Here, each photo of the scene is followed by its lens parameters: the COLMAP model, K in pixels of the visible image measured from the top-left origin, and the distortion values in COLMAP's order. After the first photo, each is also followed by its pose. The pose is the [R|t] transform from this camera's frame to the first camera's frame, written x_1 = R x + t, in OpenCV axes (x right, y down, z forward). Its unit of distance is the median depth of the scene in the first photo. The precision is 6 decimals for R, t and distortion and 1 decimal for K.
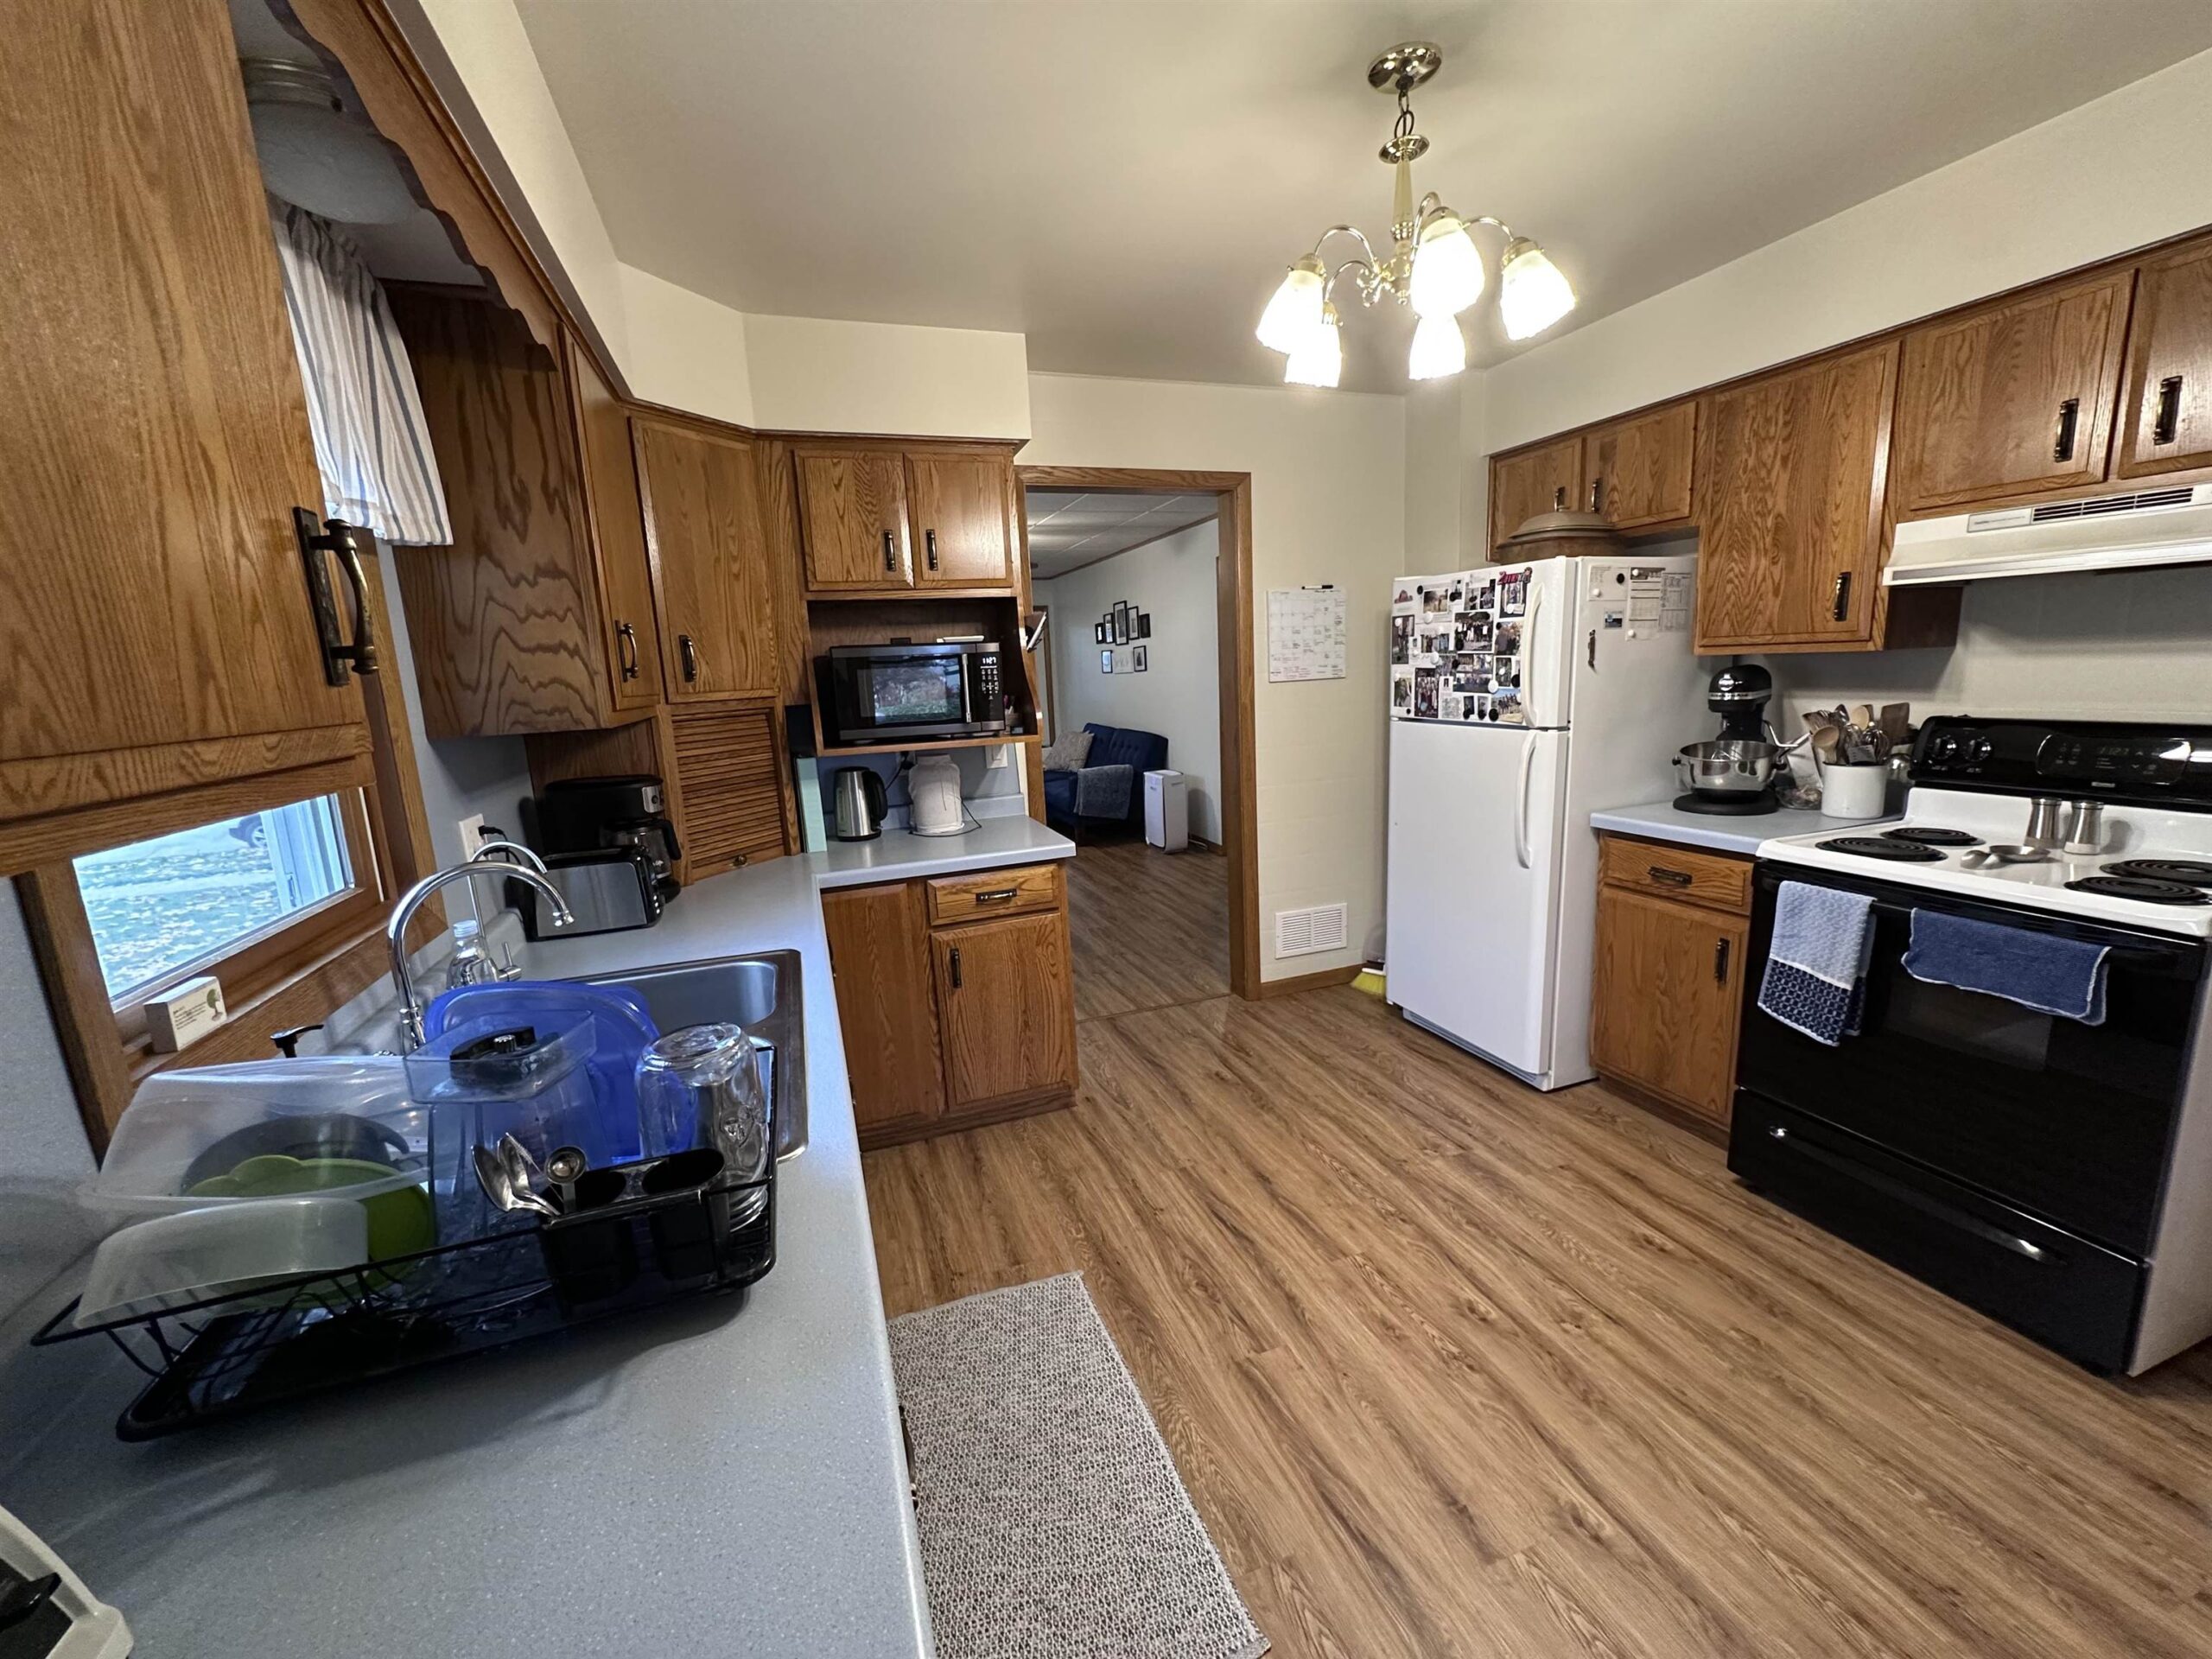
lens RADIAL K [[885.2, 0, 1109.4], [0, 885.2, 829.4], [0, 0, 1]] dist [-0.005348, 0.001307]
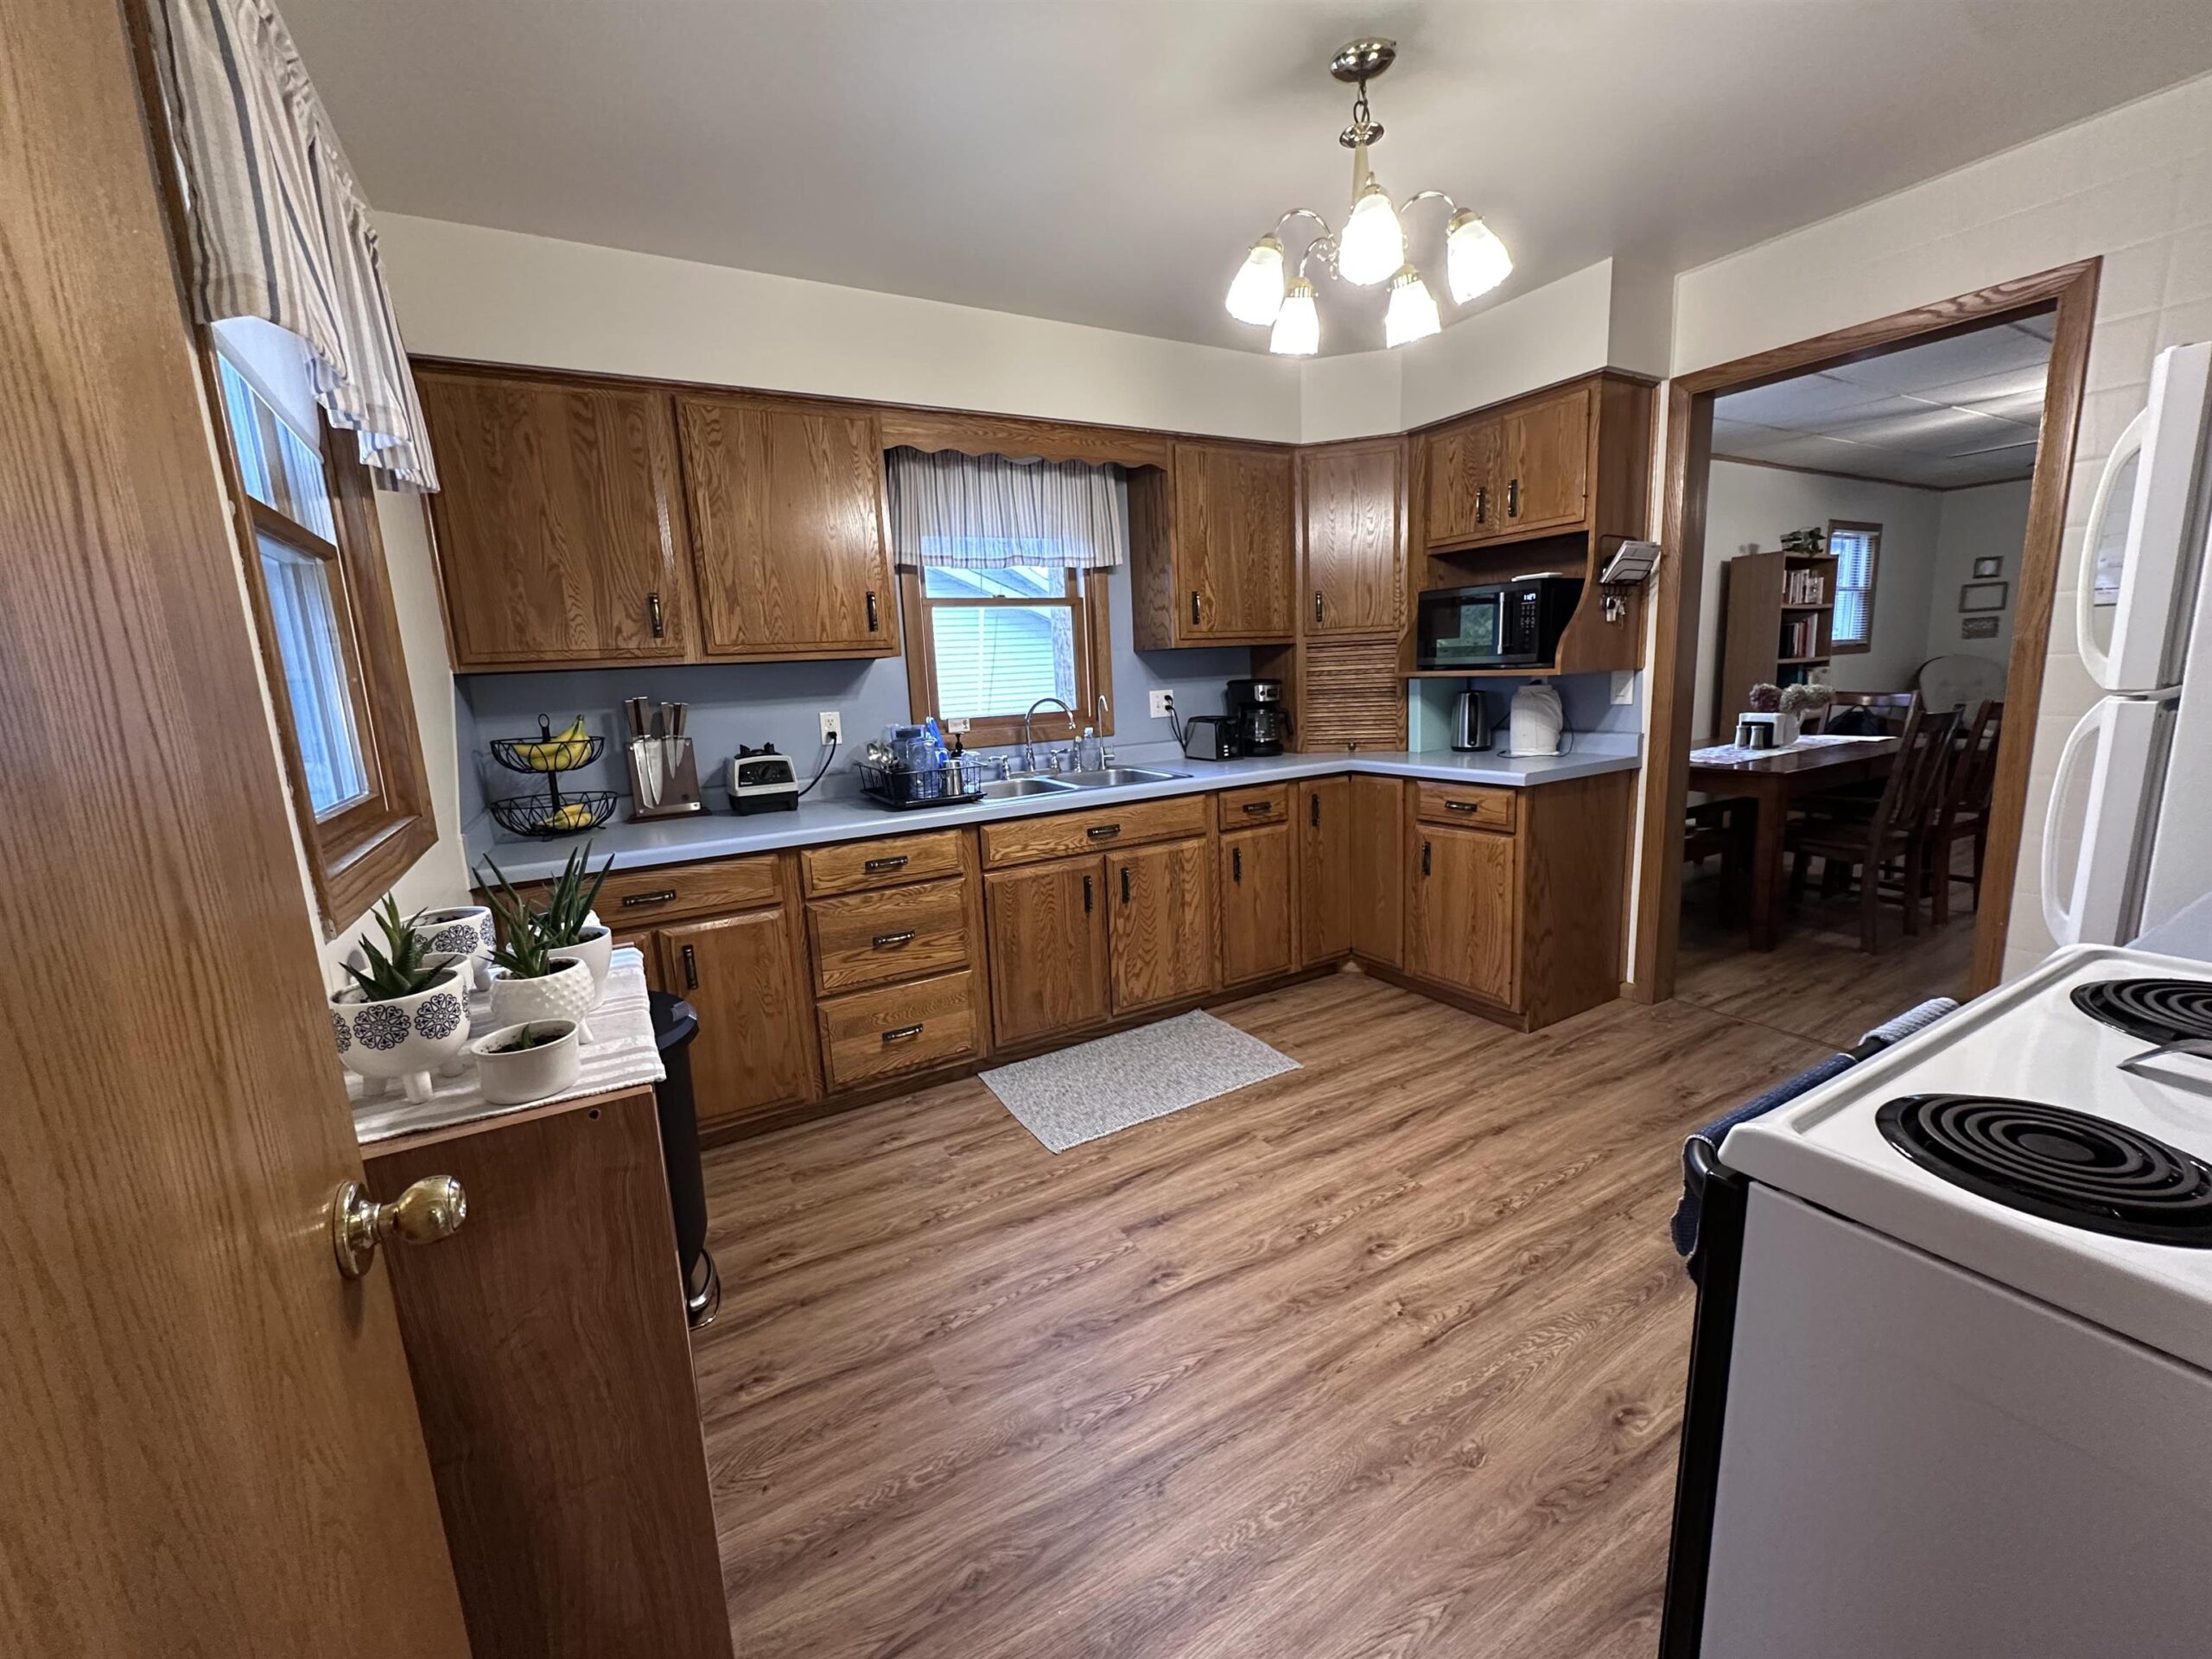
lens RADIAL K [[885.2, 0, 1108.0], [0, 885.2, 827.5], [0, 0, 1]] dist [-0.005348, 0.001307]
pose [[0.177556, 0.213985, -0.960565, 1.076015], [-0.142079, 0.971422, 0.190141, -0.061986], [0.973801, 0.102716, 0.202884, 0.385190]]
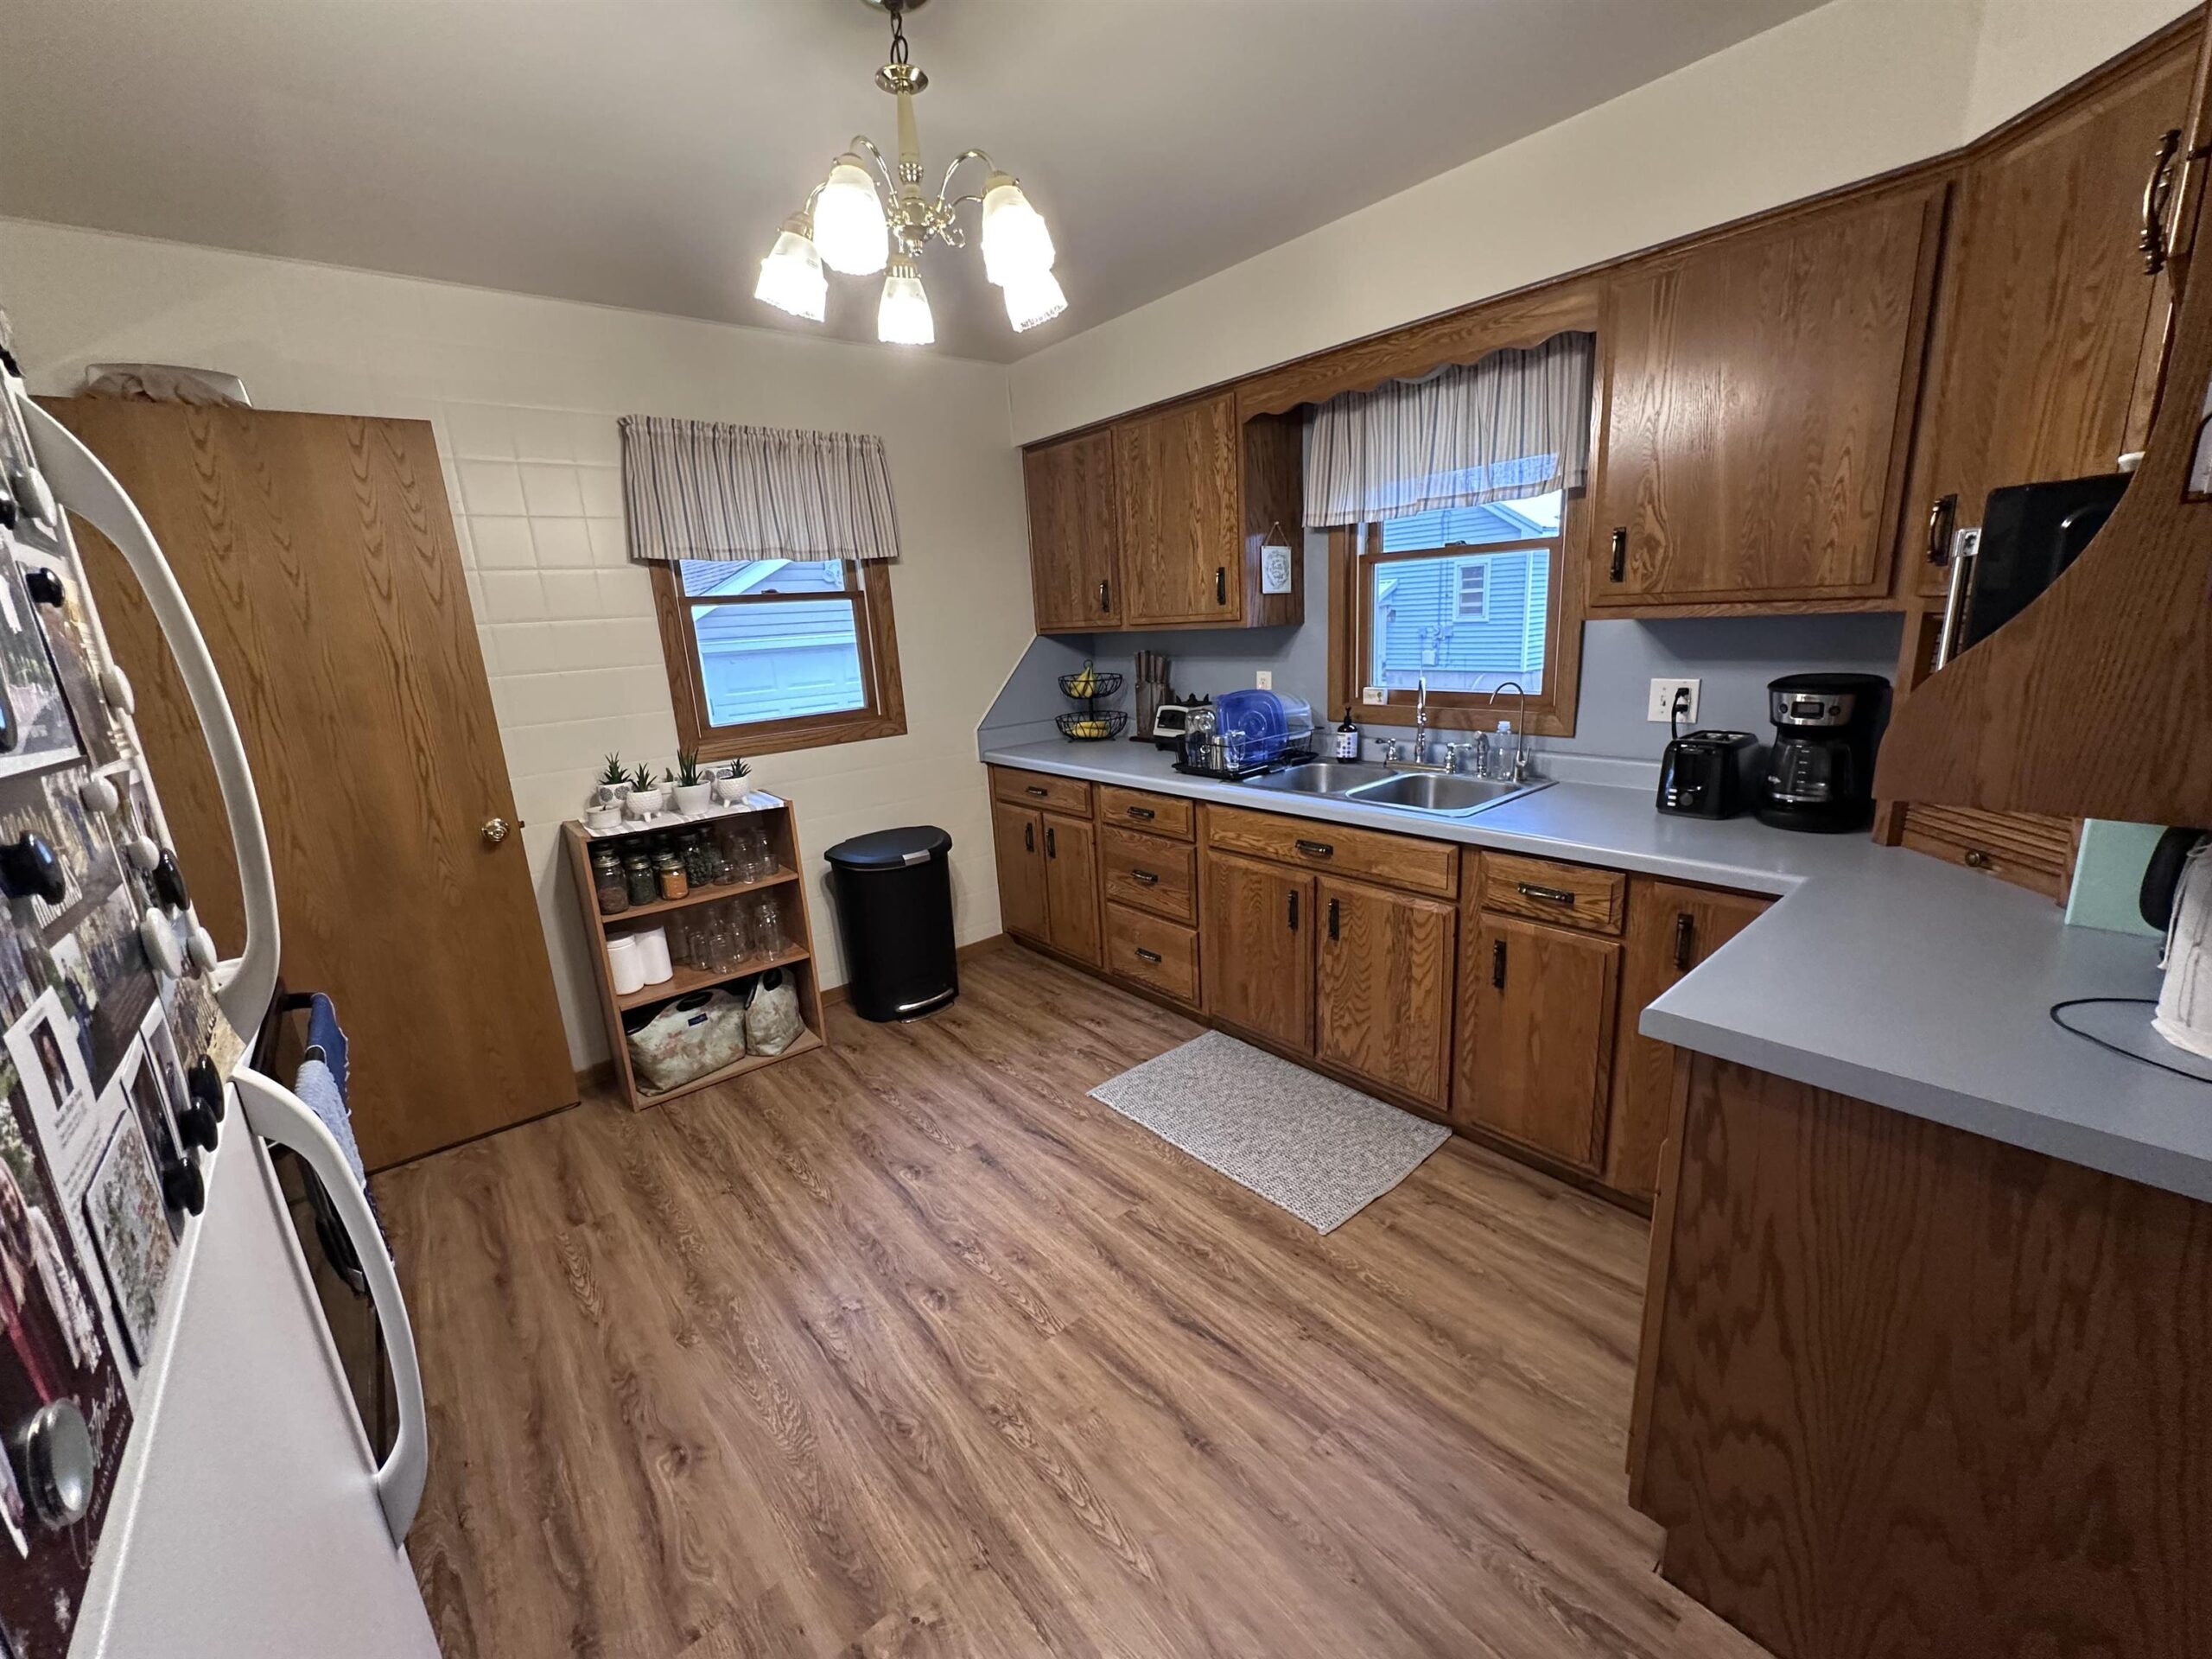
lens RADIAL K [[885.2, 0, 1109.2], [0, 885.2, 827.3], [0, 0, 1]] dist [-0.005348, 0.001307]
pose [[-0.932982, 0.182222, -0.310386, 0.391317], [0.038402, 0.907844, 0.417546, -0.309244], [0.357868, 0.377644, -0.854000, 1.510148]]
